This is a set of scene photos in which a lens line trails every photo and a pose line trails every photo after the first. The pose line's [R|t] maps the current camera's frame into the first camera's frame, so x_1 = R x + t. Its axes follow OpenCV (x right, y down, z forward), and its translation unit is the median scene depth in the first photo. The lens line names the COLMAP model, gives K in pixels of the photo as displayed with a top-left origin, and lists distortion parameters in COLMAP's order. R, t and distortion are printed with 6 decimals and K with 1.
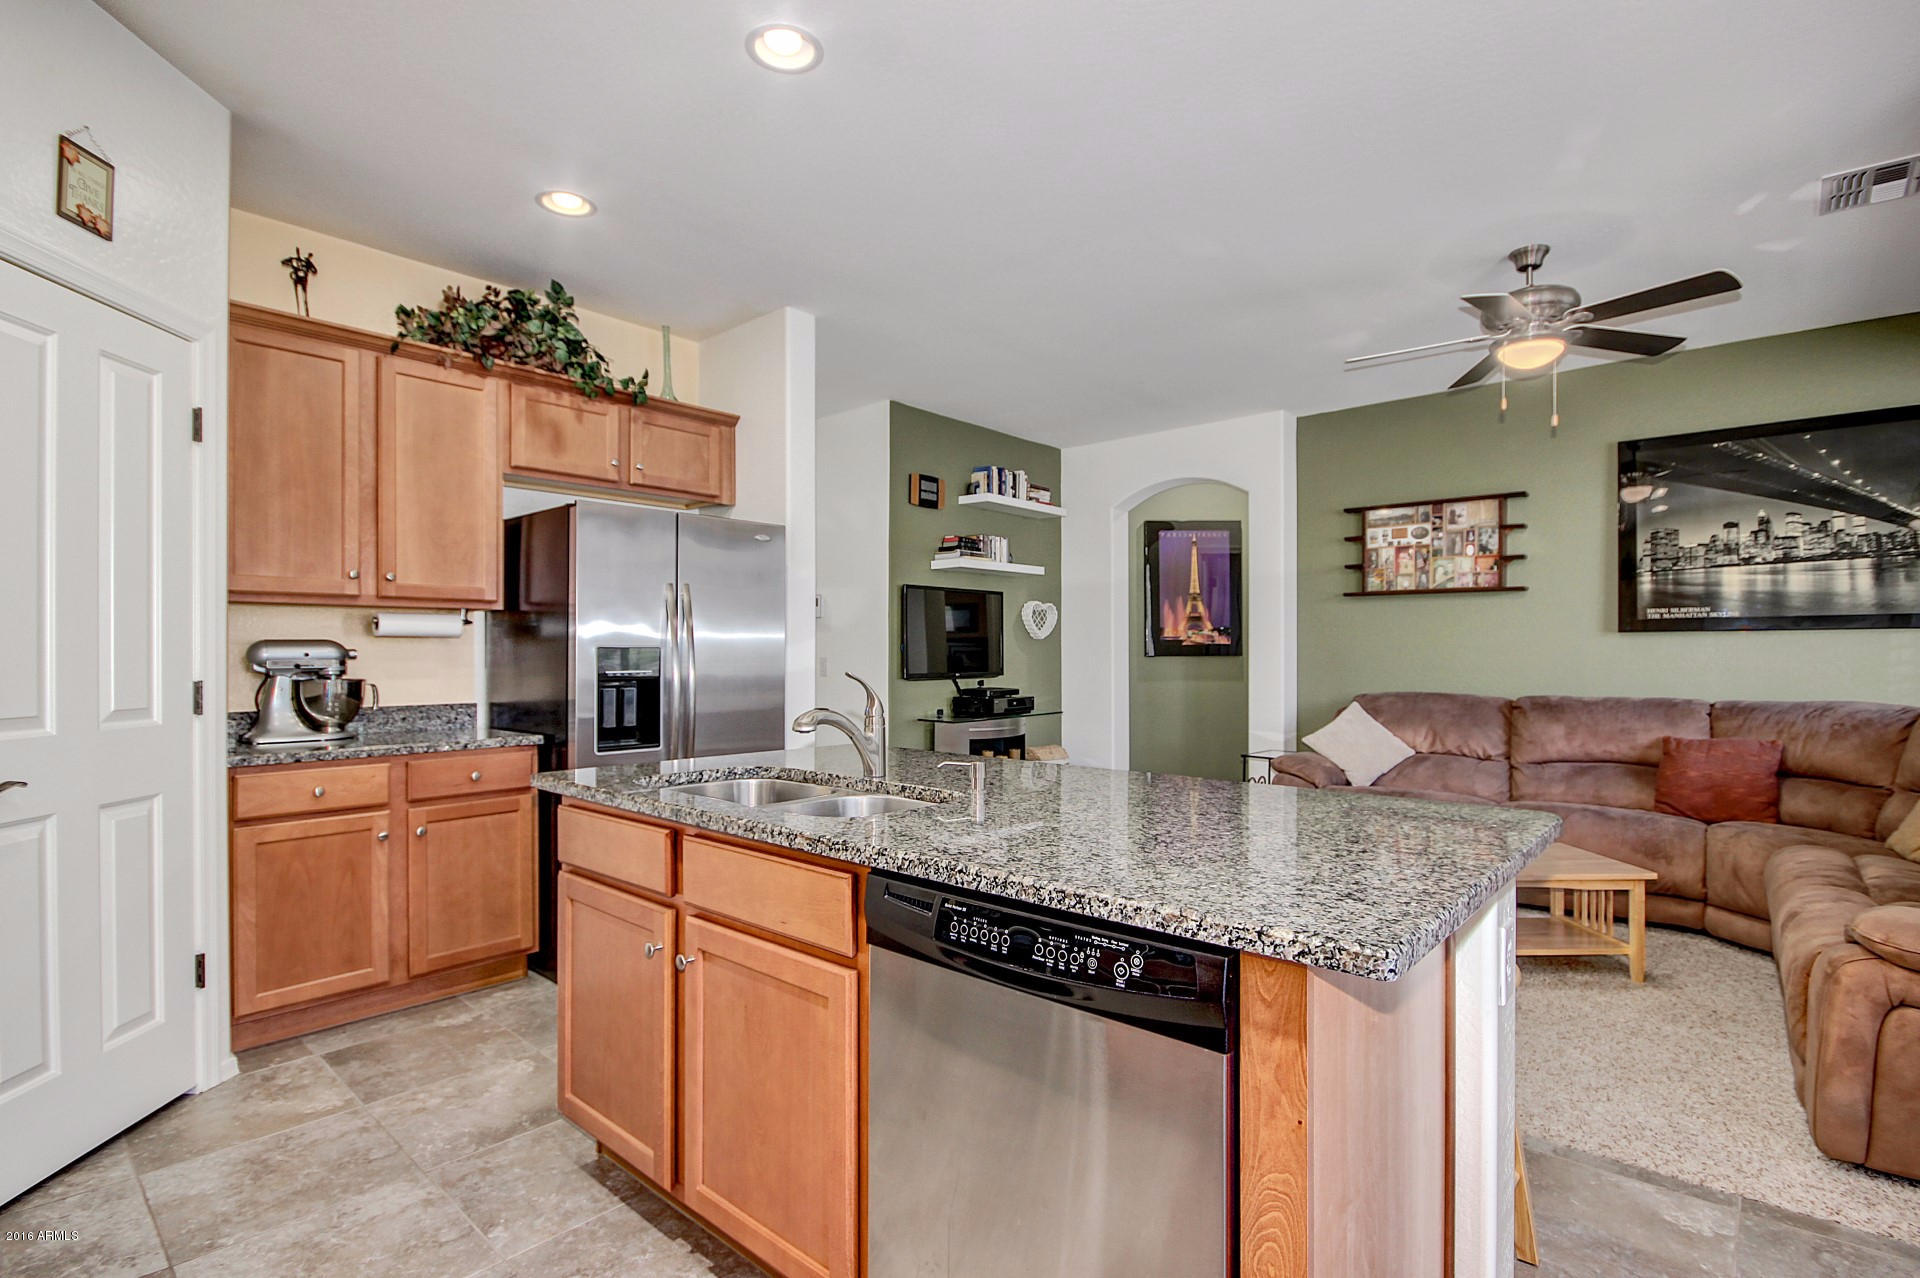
lens RADIAL K [[894.2, 0, 960.0], [0, 894.2, 639.0], [0, 0, 1]] dist [0.096593, -0.044654]
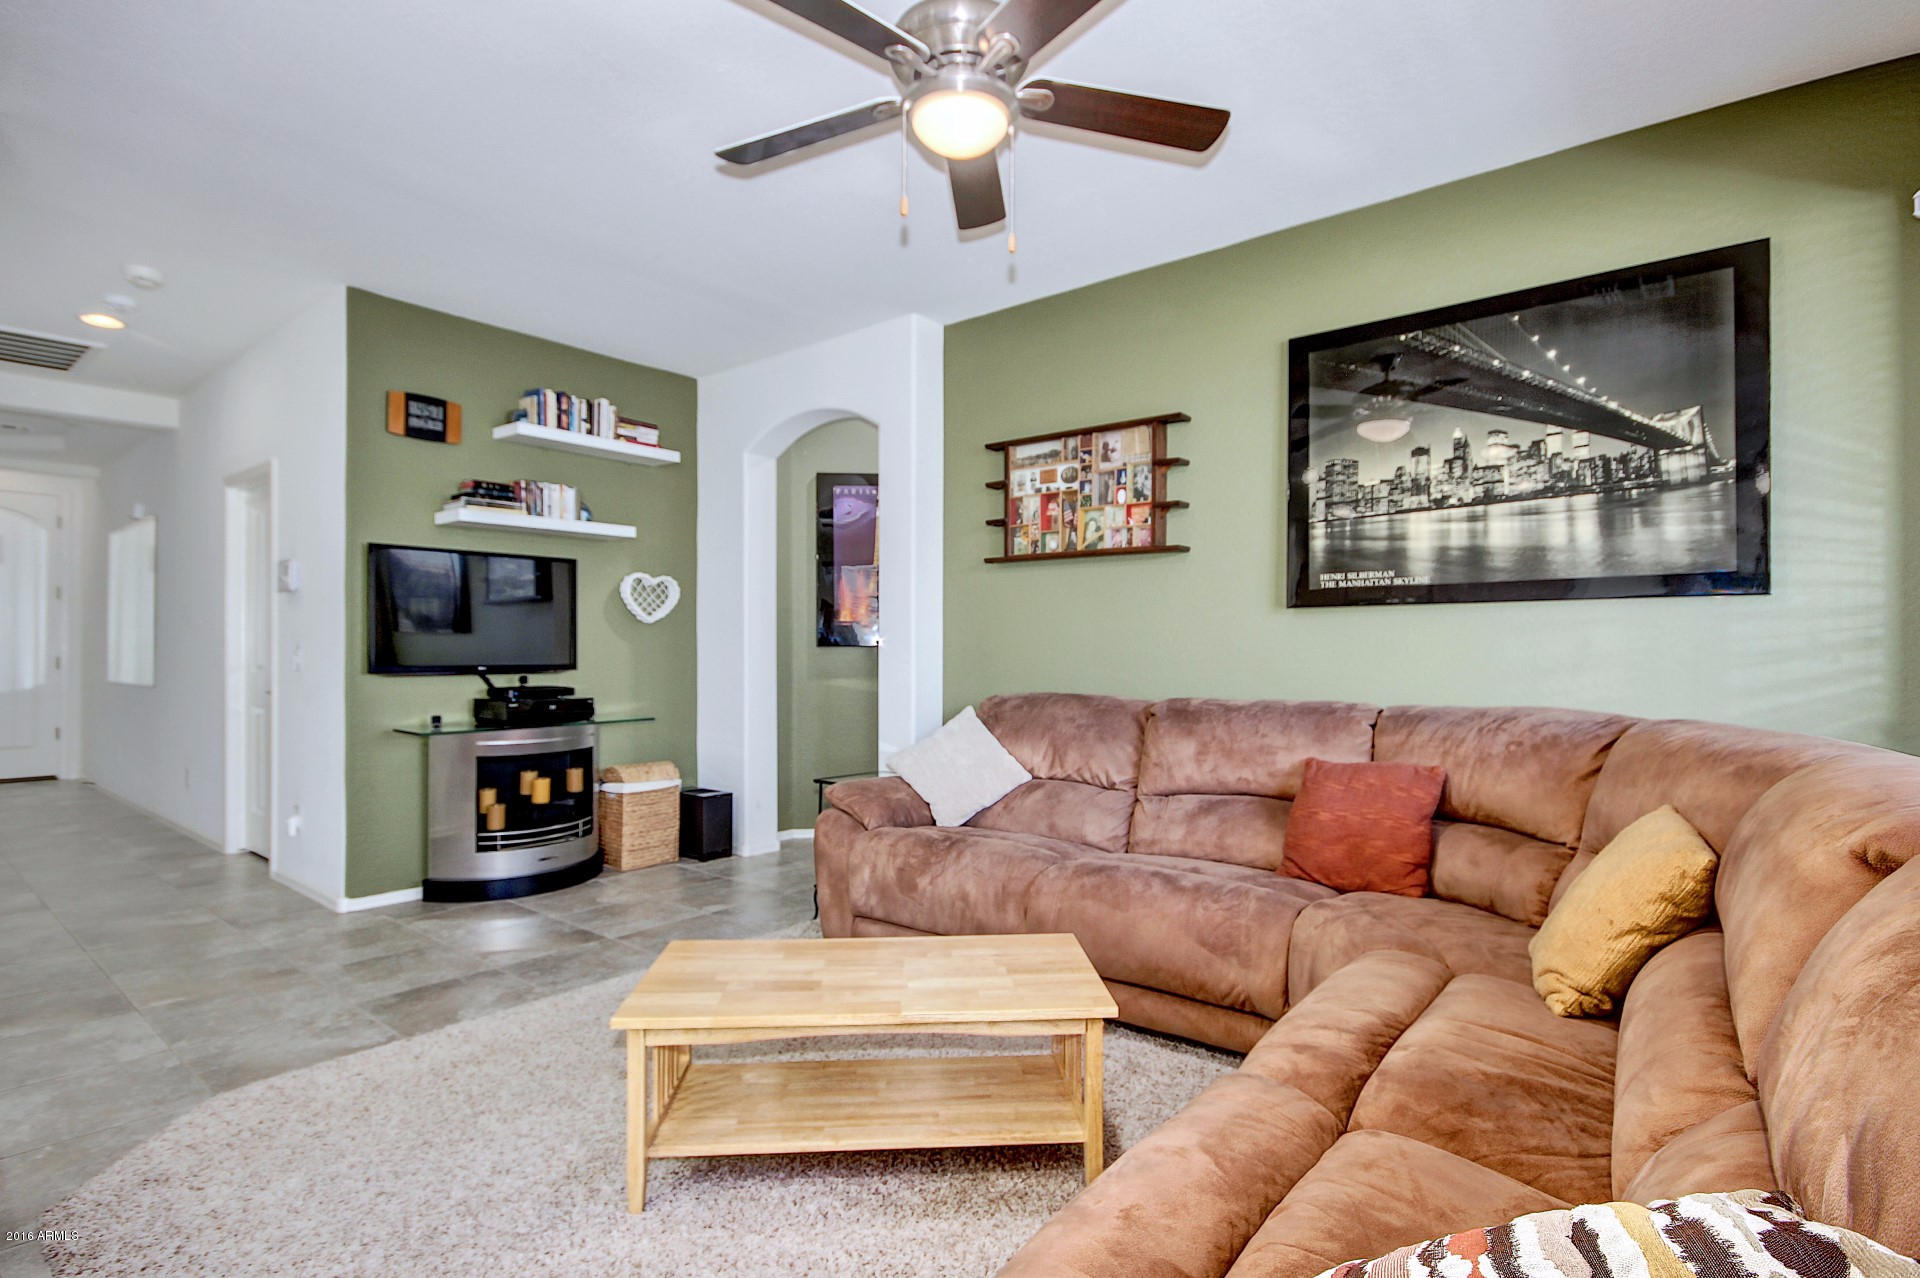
lens RADIAL K [[876.6, 0, 955.4], [0, 876.6, 646.3], [0, 0, 1]] dist [0.000309, 0.000625]
pose [[0.999950, 0.002501, -0.009686, 0.482152], [-0.002415, 0.999958, 0.008882, 0.017248], [0.009708, -0.008858, 0.999914, 0.342573]]
